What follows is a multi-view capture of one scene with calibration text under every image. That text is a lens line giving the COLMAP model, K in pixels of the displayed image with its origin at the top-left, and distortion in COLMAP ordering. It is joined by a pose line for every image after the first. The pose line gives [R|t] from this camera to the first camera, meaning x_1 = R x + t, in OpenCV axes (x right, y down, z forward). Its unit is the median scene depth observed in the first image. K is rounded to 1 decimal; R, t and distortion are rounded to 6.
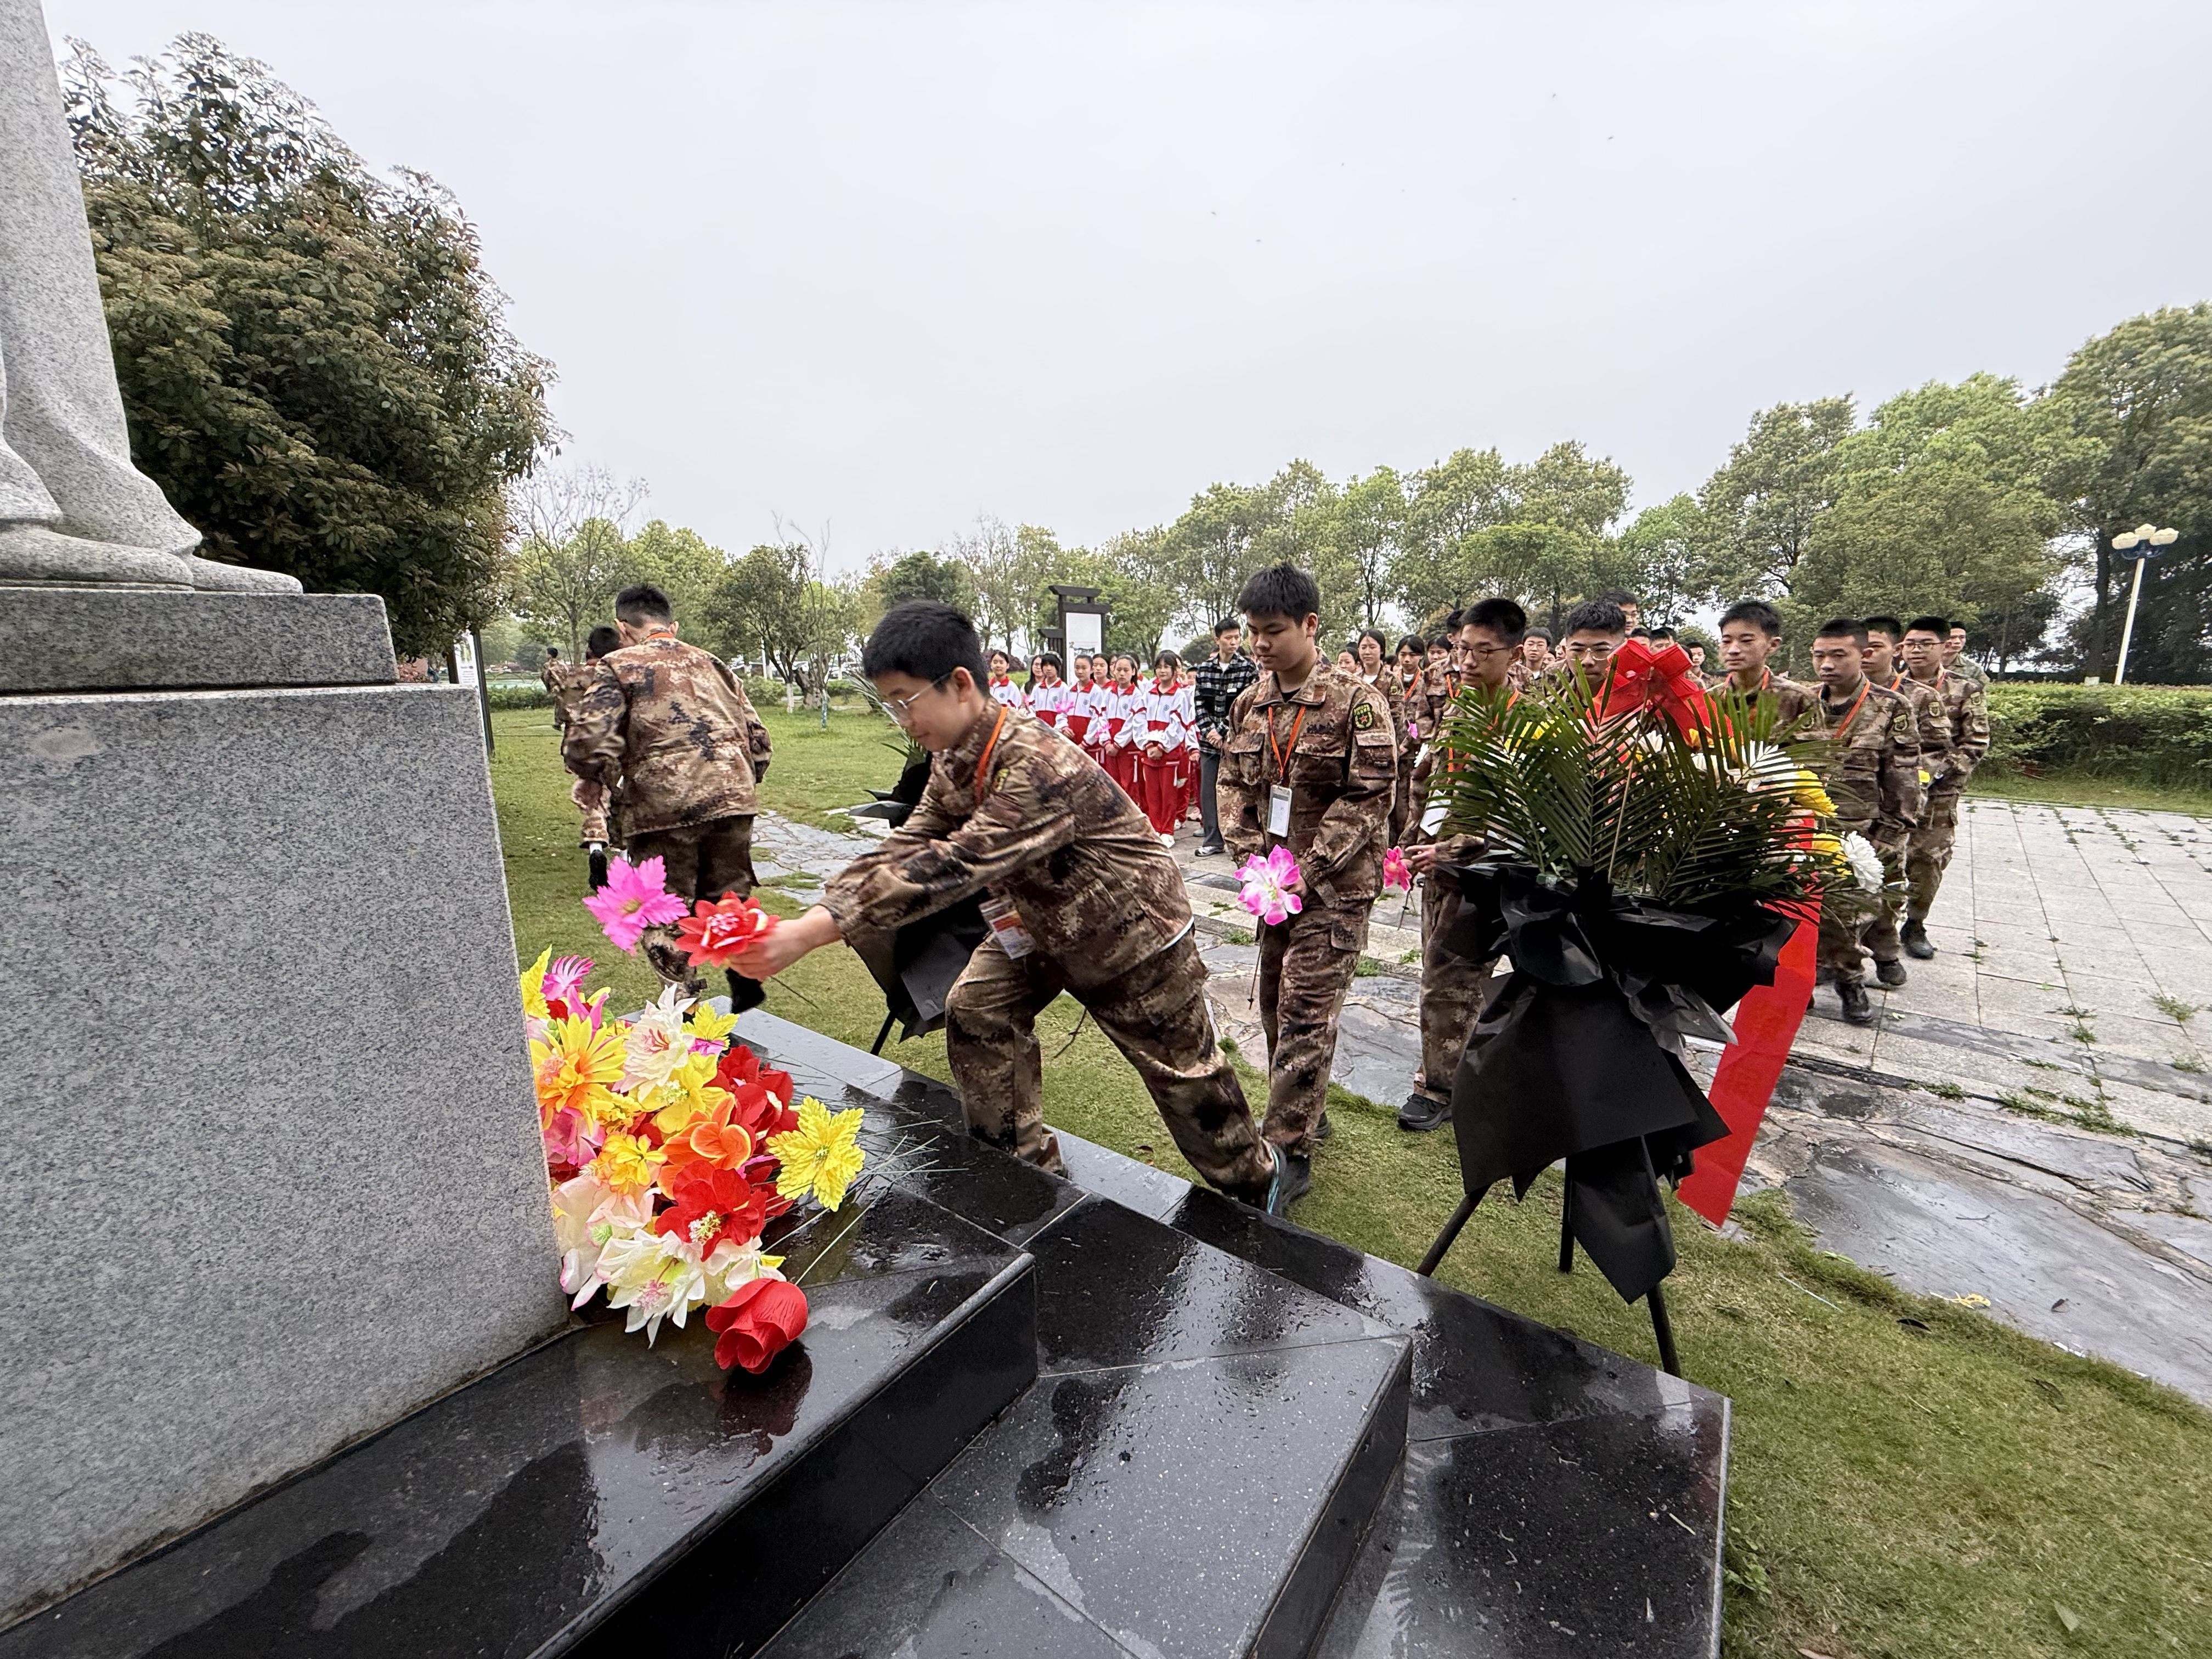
lens RADIAL K [[883.6, 0, 1106.7], [0, 883.6, 829.9], [0, 0, 1]] dist [0.001513, -0.000127]
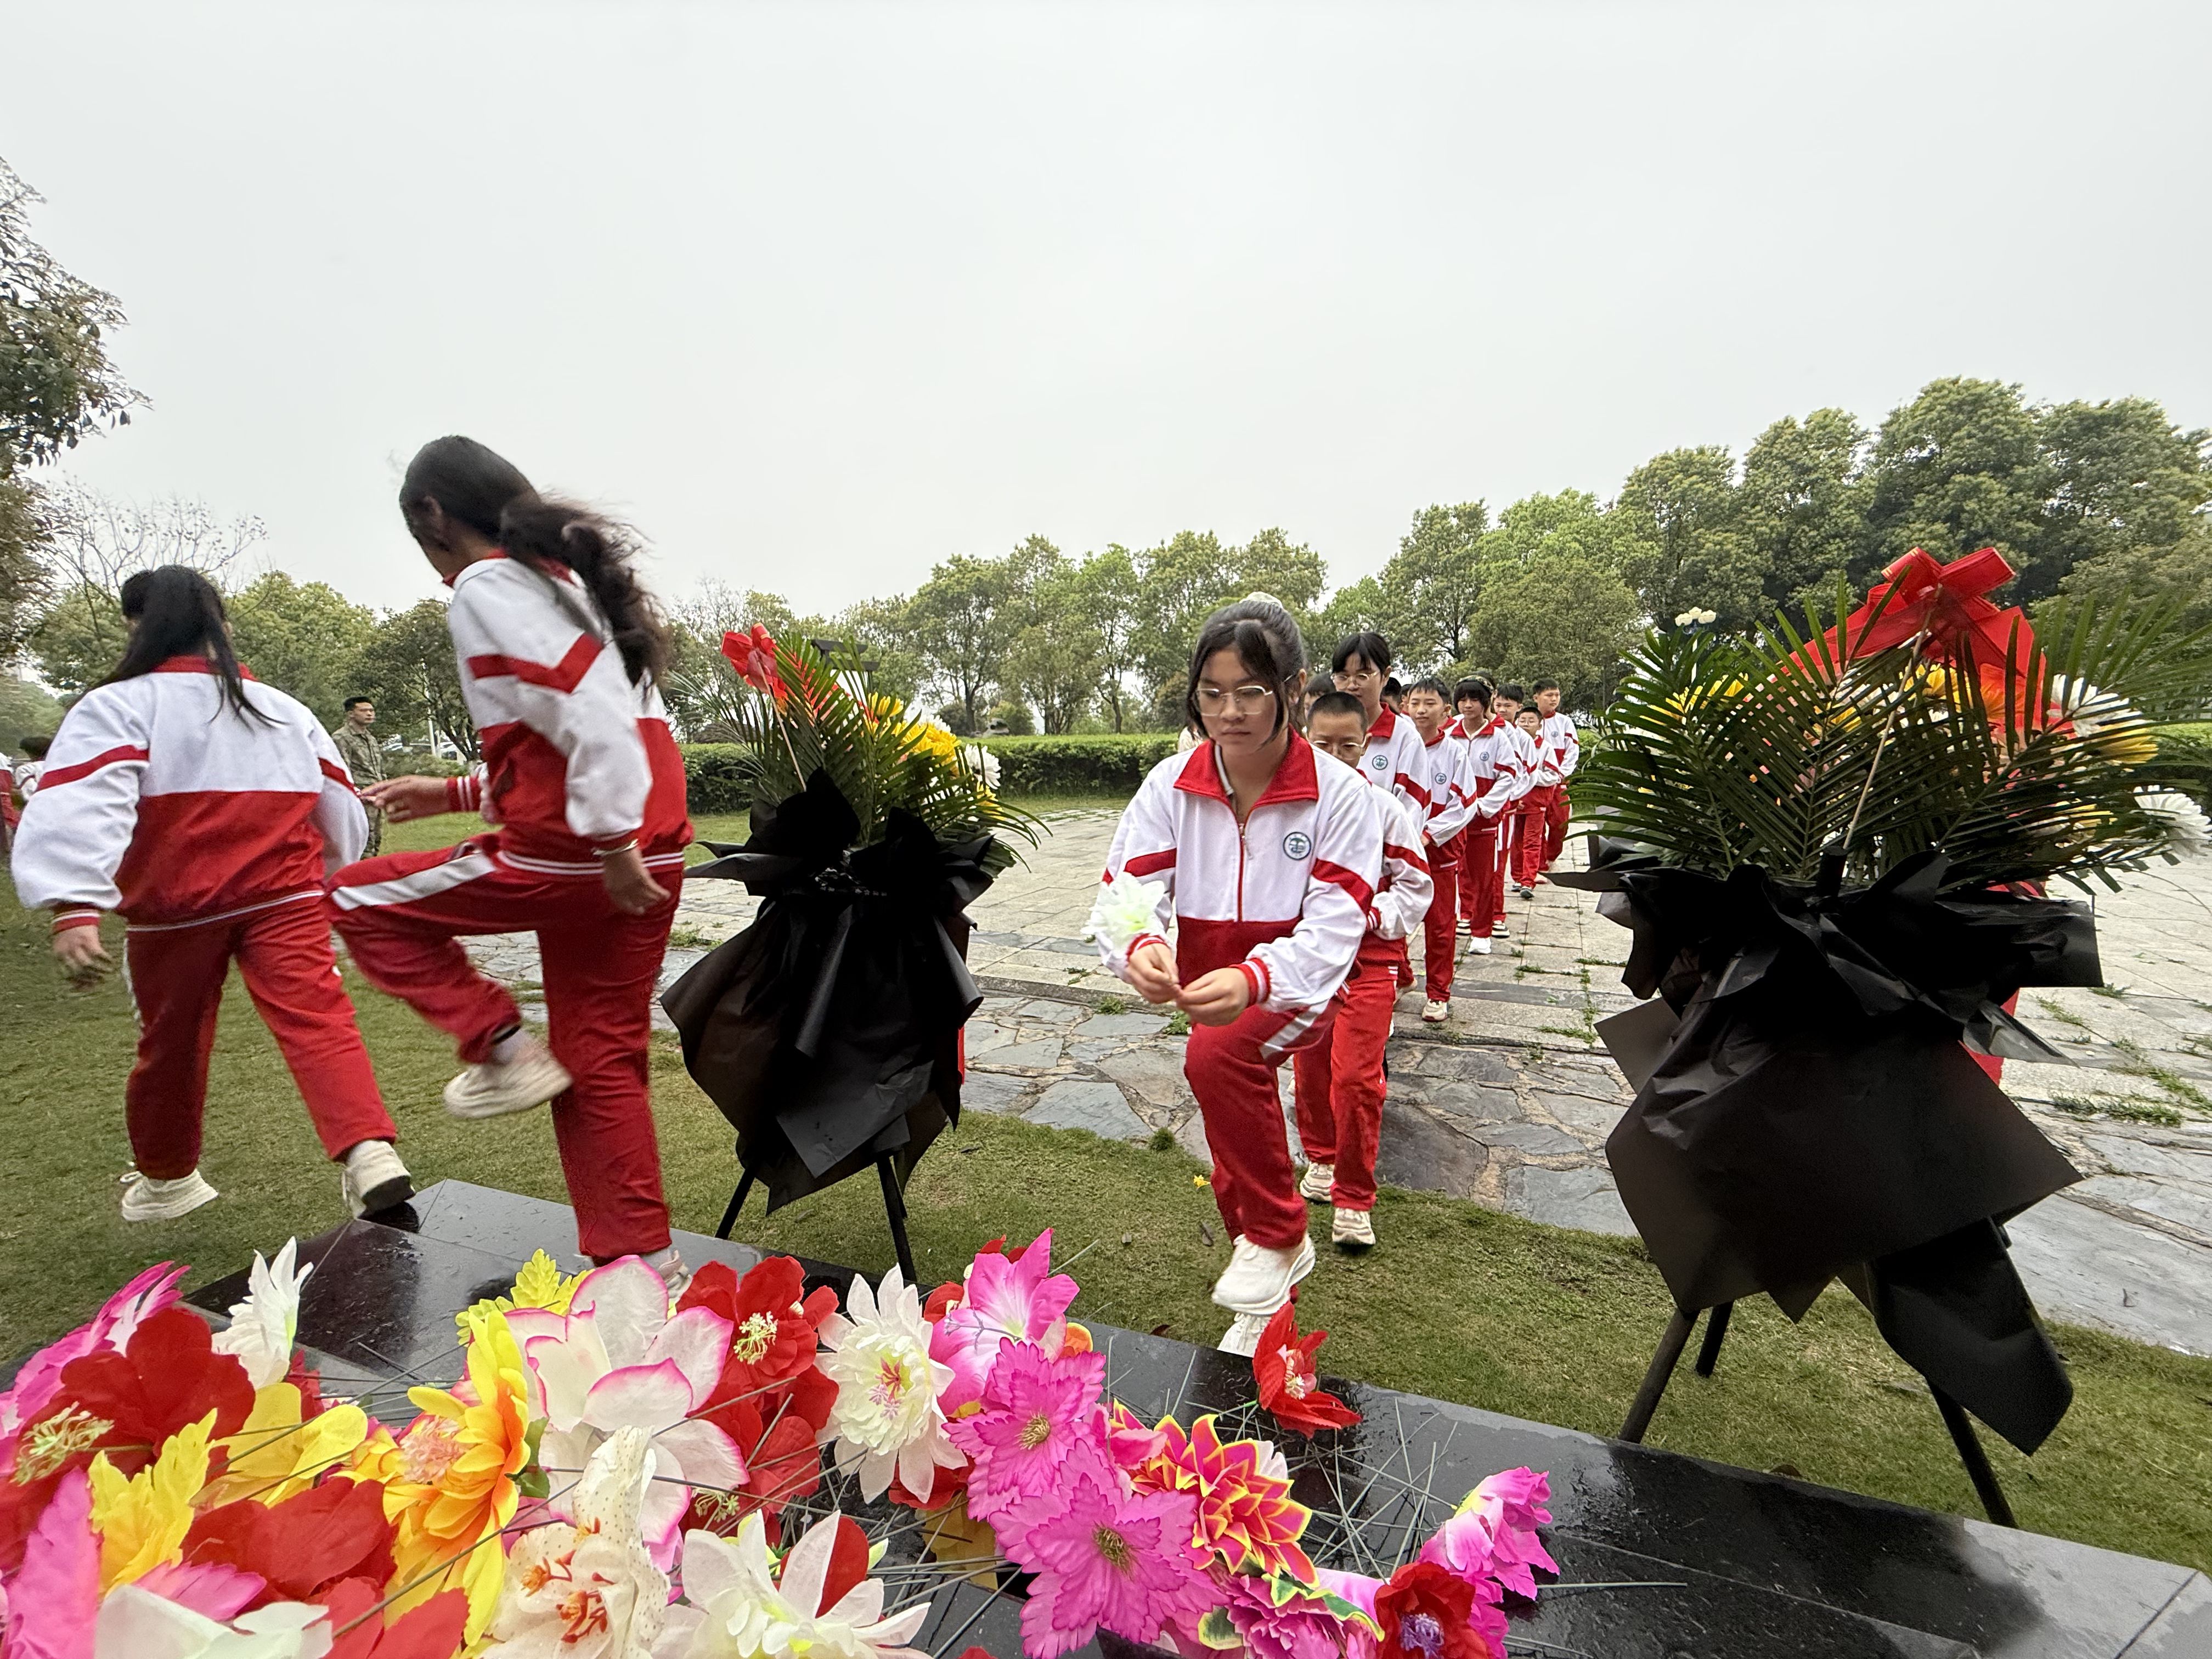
lens RADIAL K [[883.6, 0, 1108.1], [0, 883.6, 830.7], [0, 0, 1]] dist [0.001513, -0.000127]
pose [[0.958156, -0.051399, 0.281596, -0.096775], [0.073133, 0.995054, -0.067217, 0.008857], [-0.276748, 0.084999, 0.957176, 0.155026]]
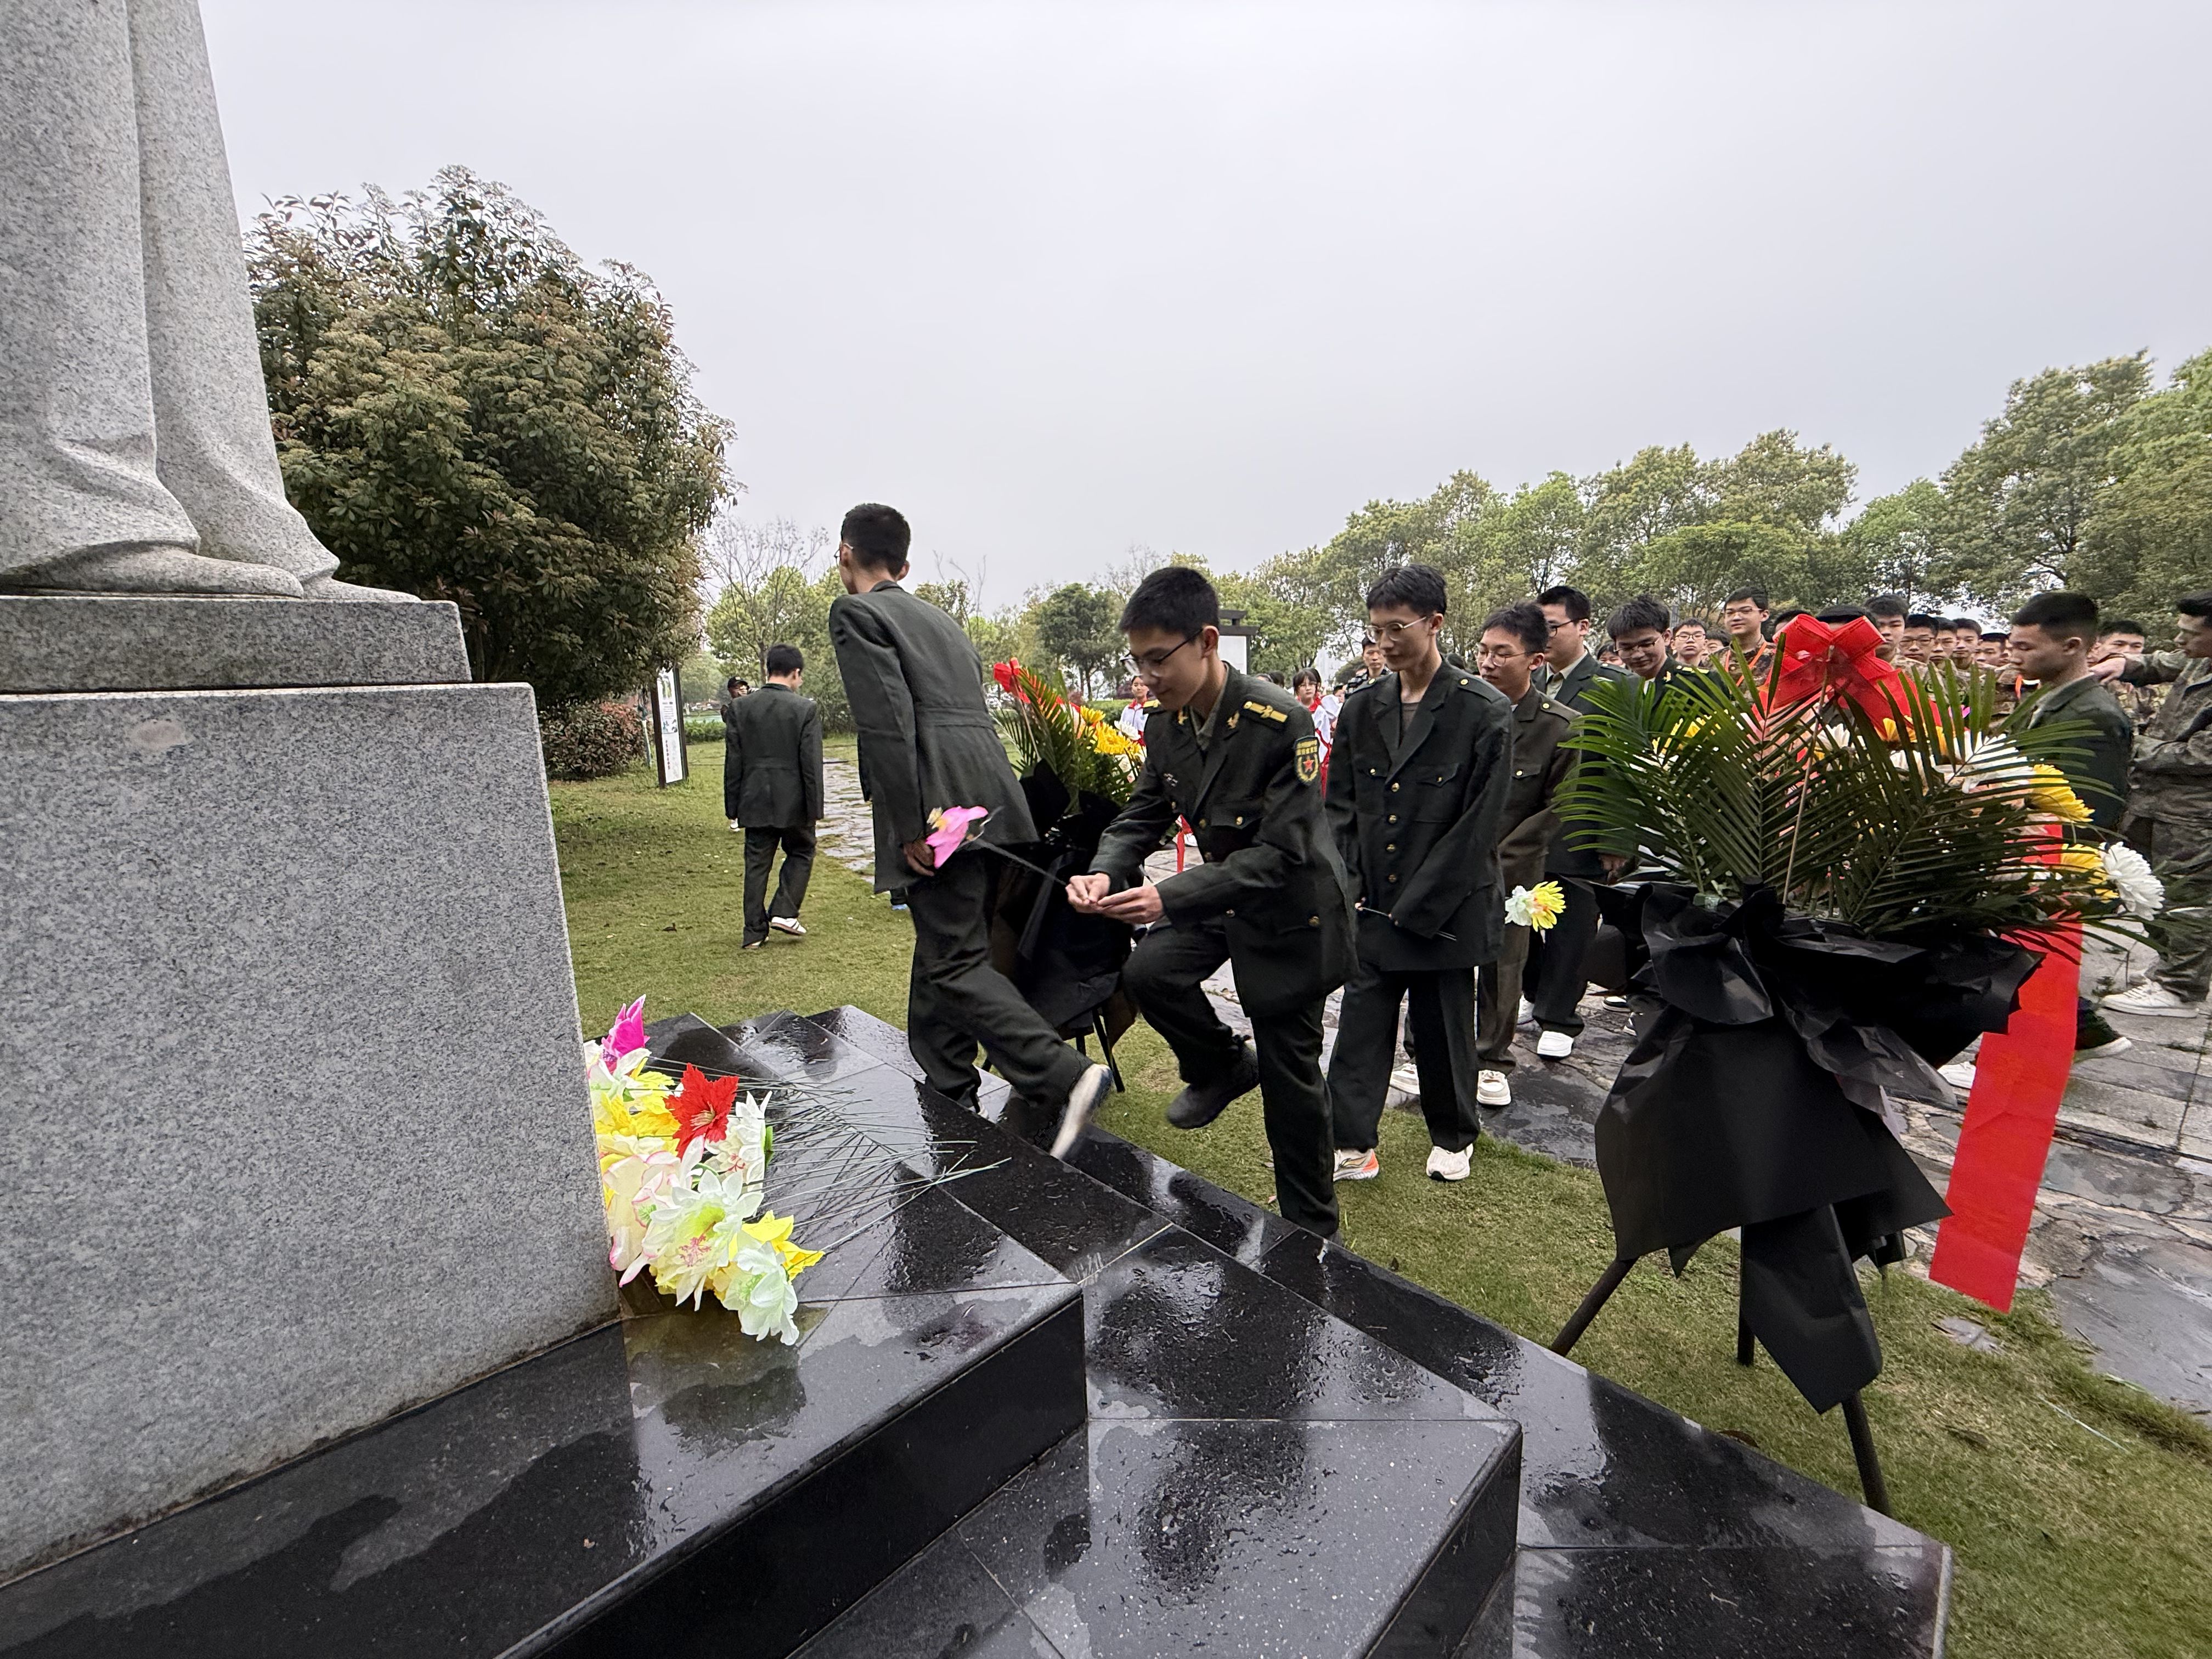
lens RADIAL K [[883.6, 0, 1106.3], [0, 883.6, 828.8], [0, 0, 1]] dist [0.001513, -0.000127]
pose [[0.985070, 0.002788, -0.172133, 0.026502], [-0.008062, 0.999519, -0.029948, 0.006619], [0.171967, 0.030888, 0.984618, 0.018062]]
